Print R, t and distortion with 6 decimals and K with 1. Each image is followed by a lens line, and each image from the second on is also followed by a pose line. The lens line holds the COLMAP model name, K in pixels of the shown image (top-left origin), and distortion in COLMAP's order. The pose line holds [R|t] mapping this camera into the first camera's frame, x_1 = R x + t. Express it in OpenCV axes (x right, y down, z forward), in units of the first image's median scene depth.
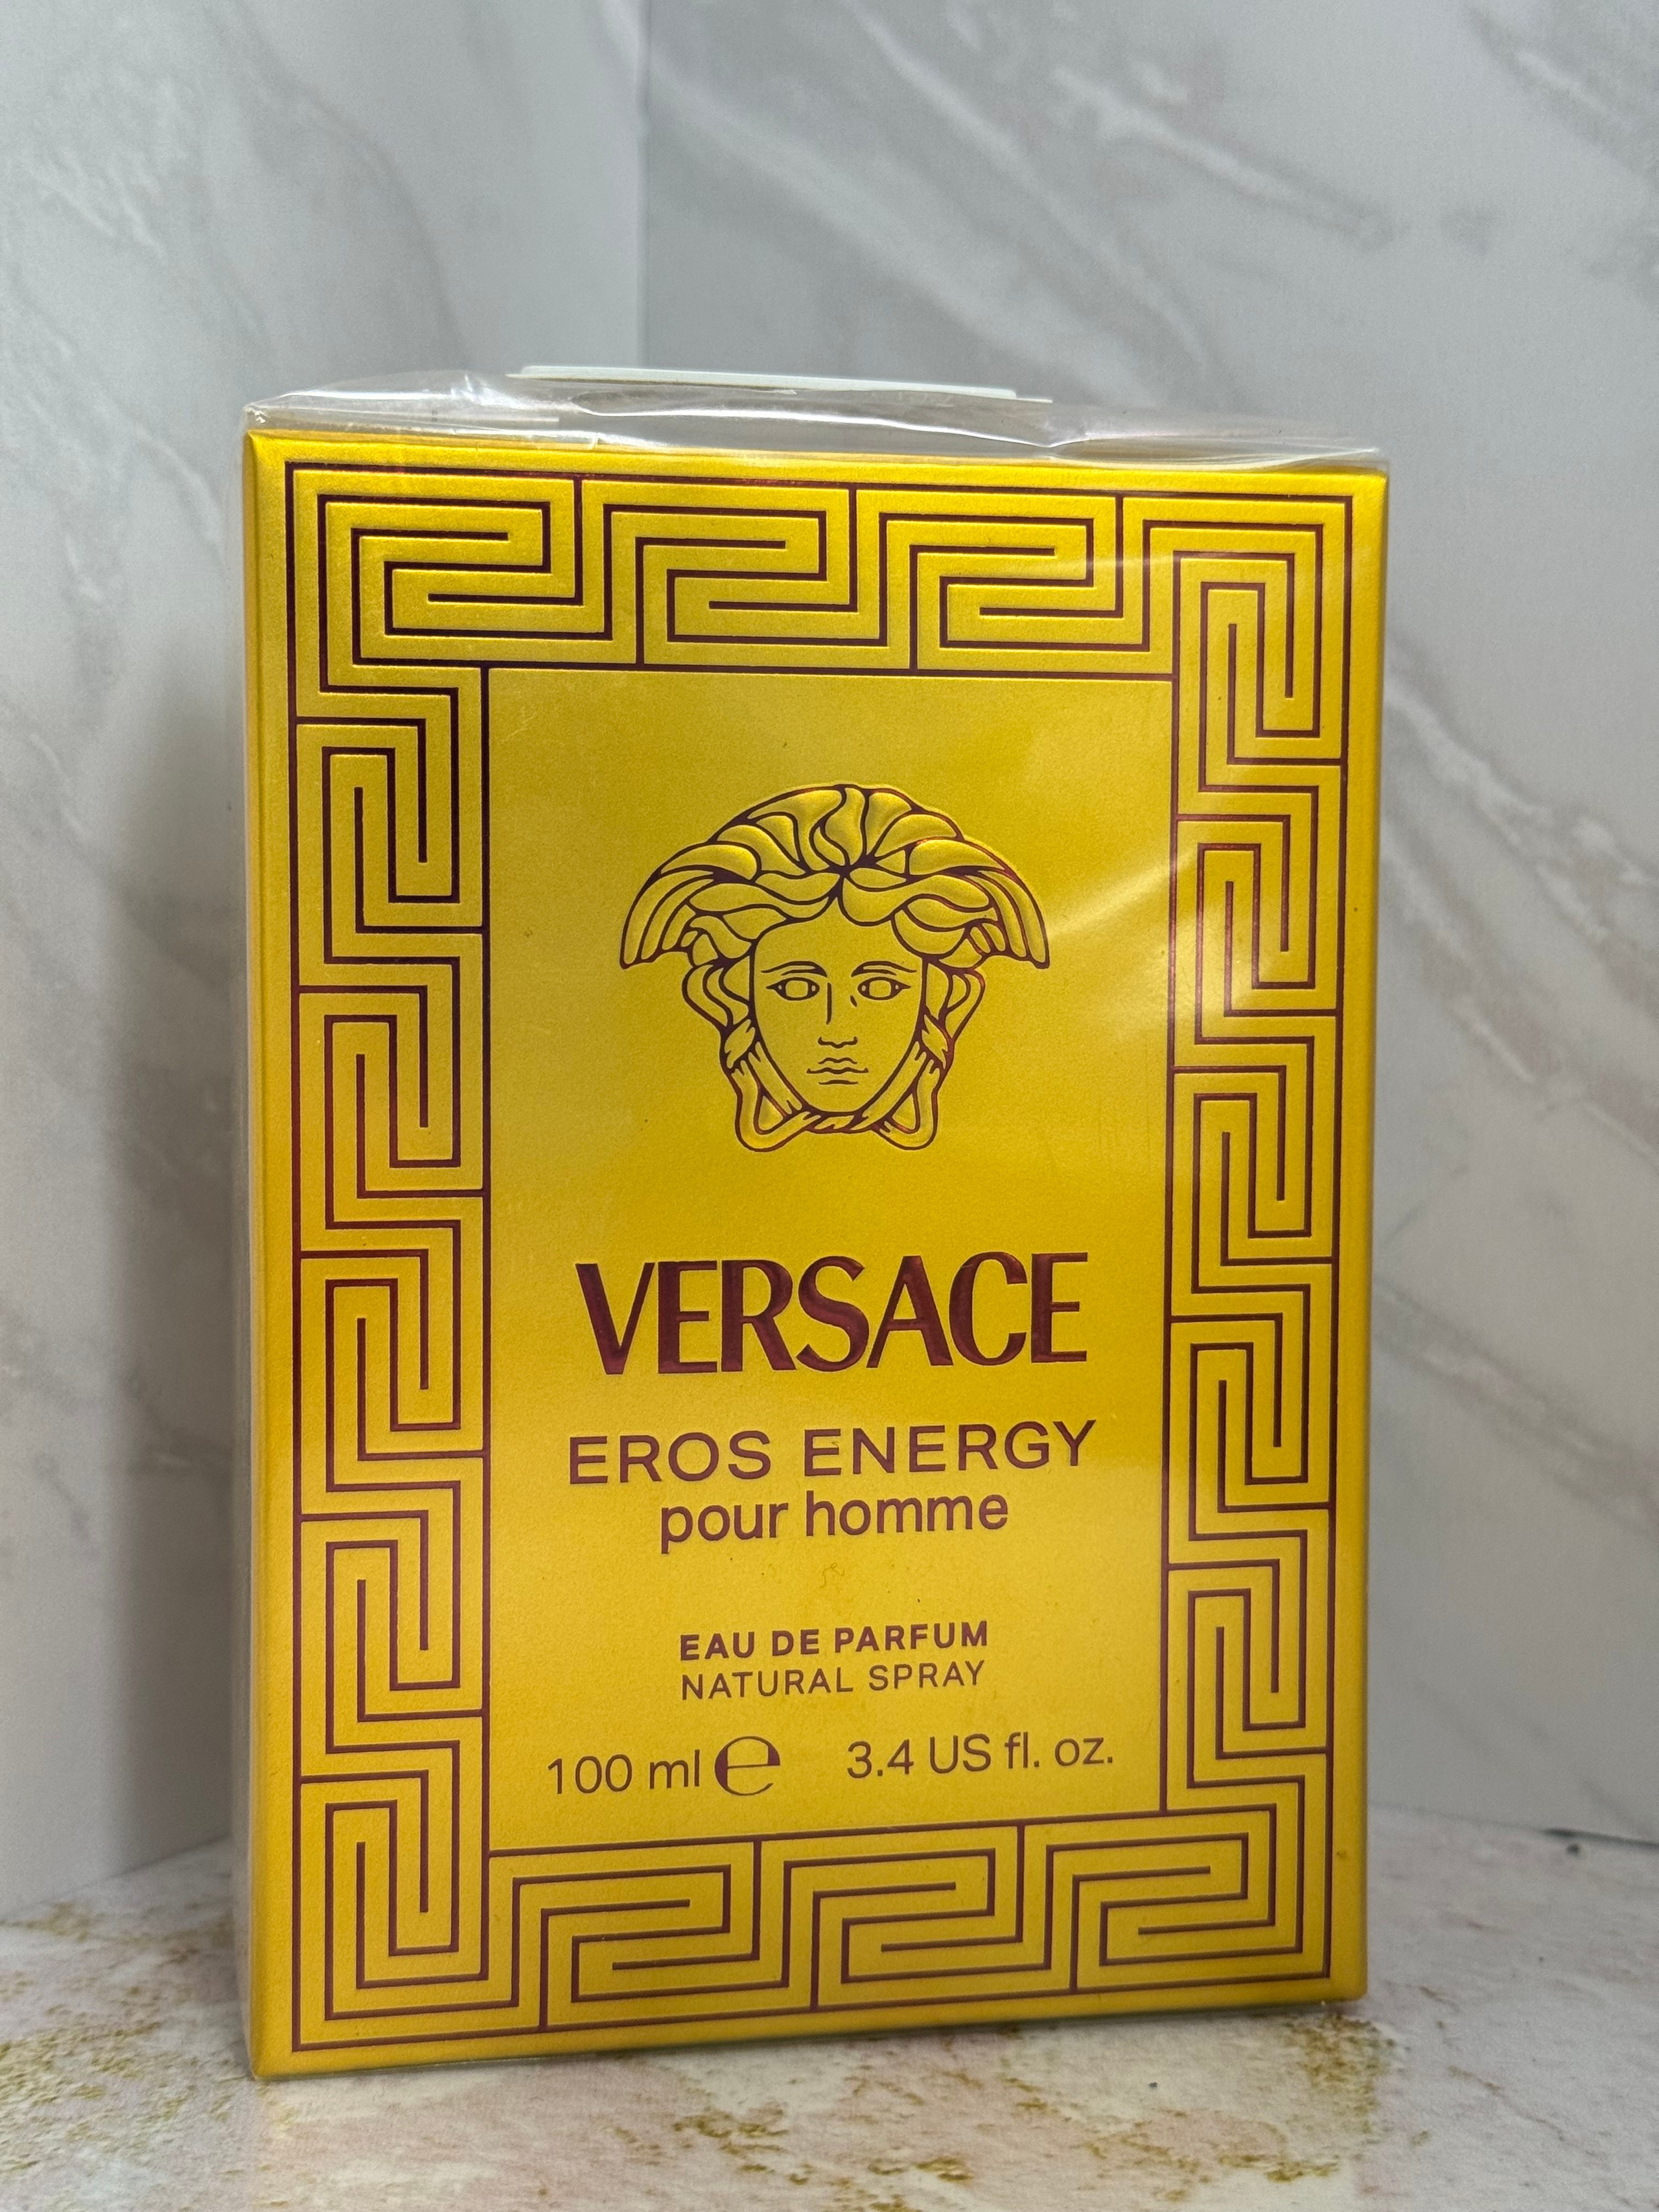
lens RADIAL K [[3211.1, 0, 829.5], [0, 3211.1, 1106.0], [0, 0, 1]] dist [0.305077, -1.116399]
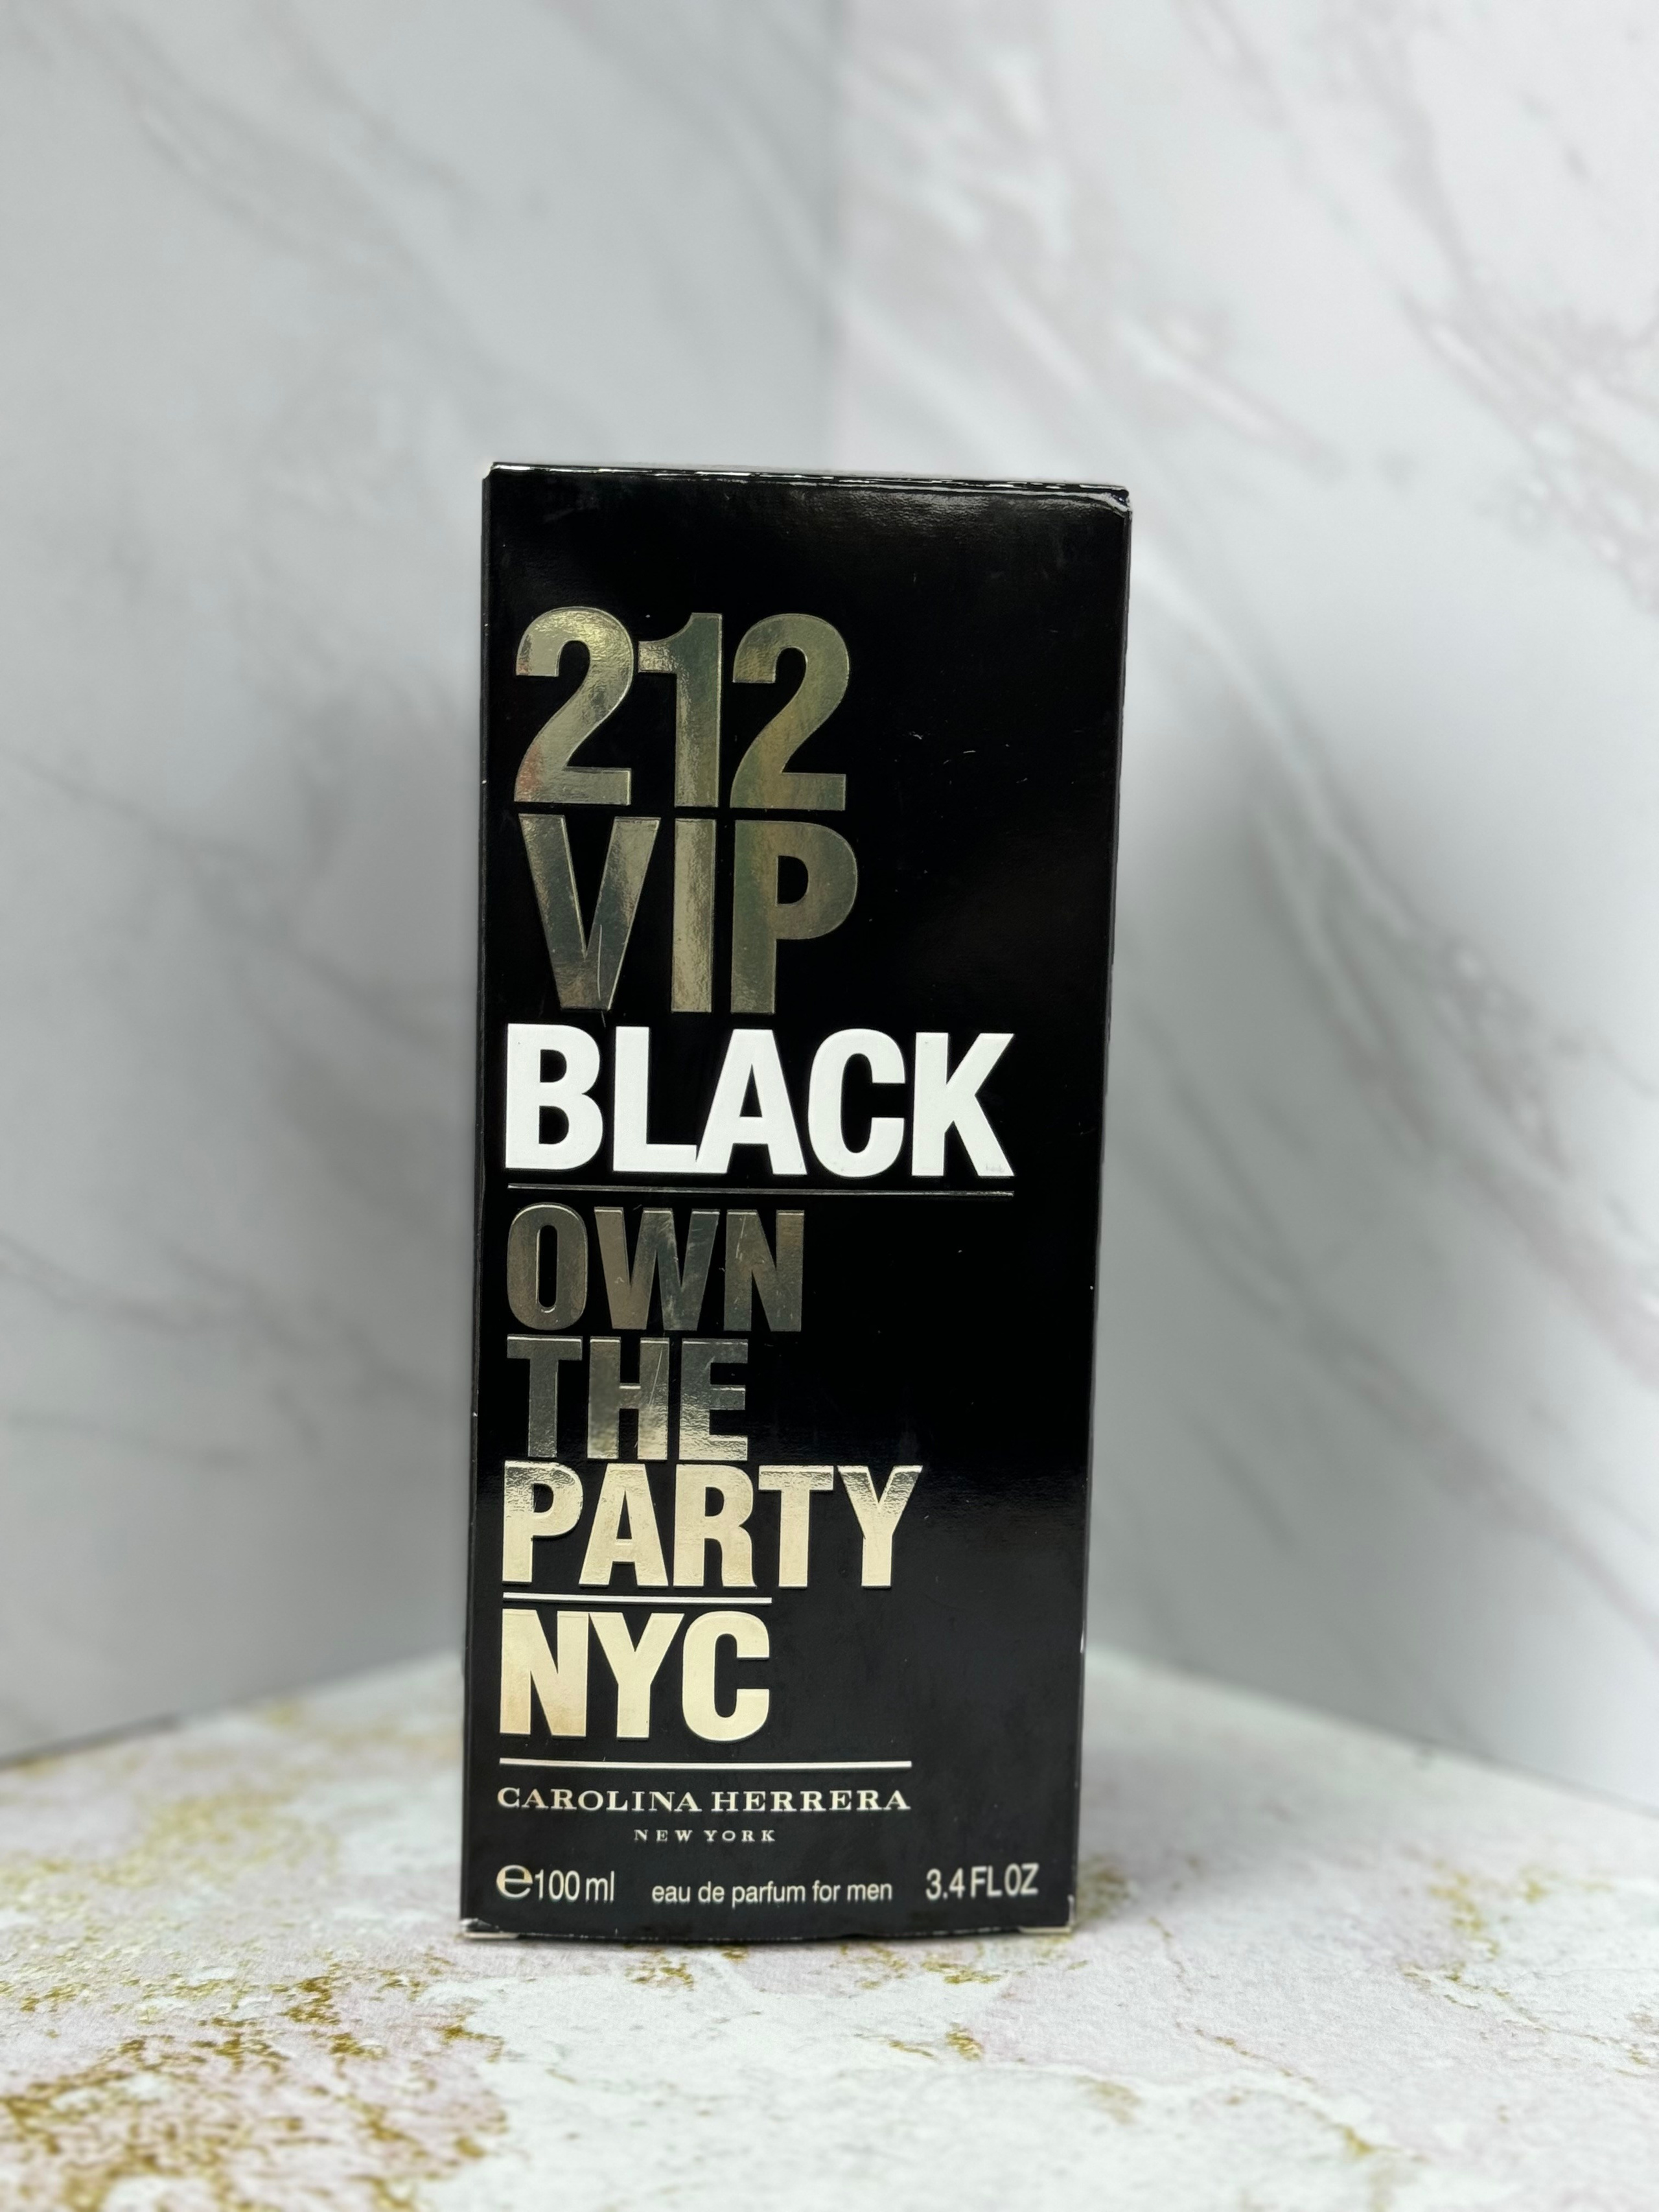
lens RADIAL K [[3119.6, 0, 795.0], [0, 3119.6, 1104.7], [0, 0, 1]] dist [0.146689, -0.497665]
pose [[0.966964, 0.038800, -0.251944, 0.289616], [-0.022284, 0.997431, 0.068082, -0.104903], [0.253938, -0.060219, 0.965344, -0.229767]]
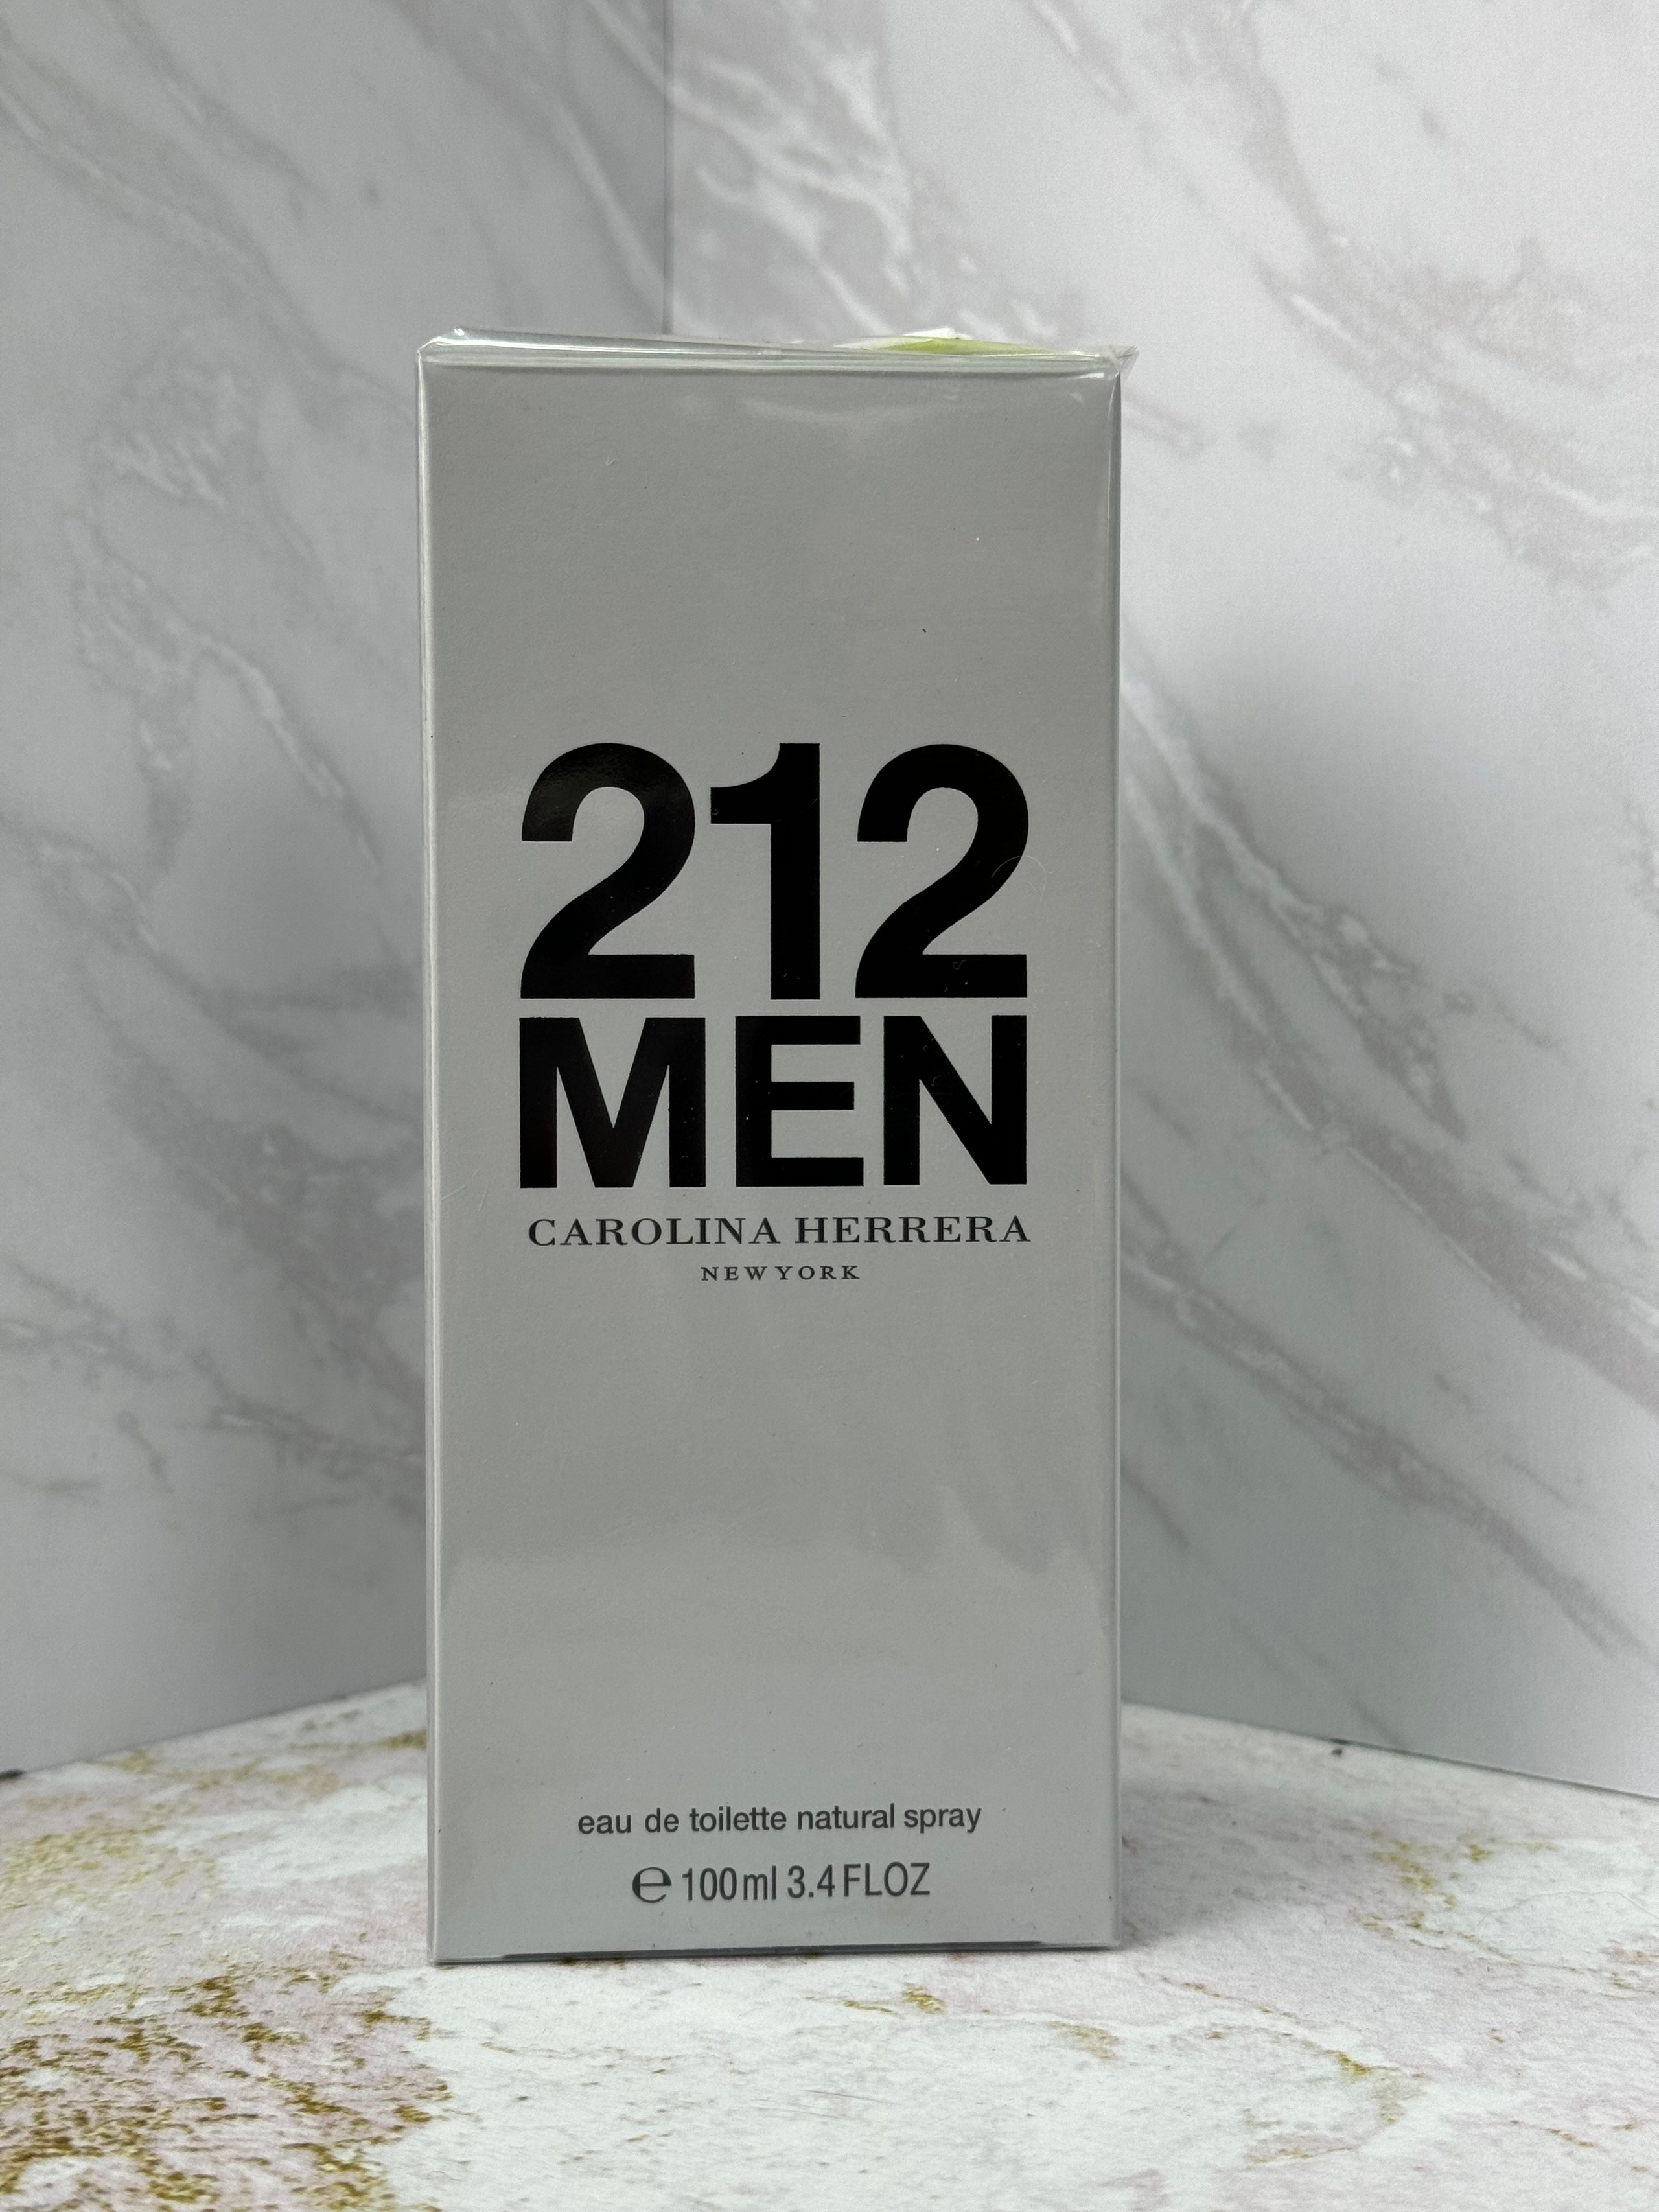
lens RADIAL K [[3146.6, 0, 790.4], [0, 3146.6, 1126.0], [0, 0, 1]] dist [0.164391, -0.497906]
pose [[0.985669, 0.000251, -0.168689, 0.227195], [-0.000182, 1.000000, 0.000421, -0.009728], [0.168689, -0.000384, 0.985669, -0.213872]]
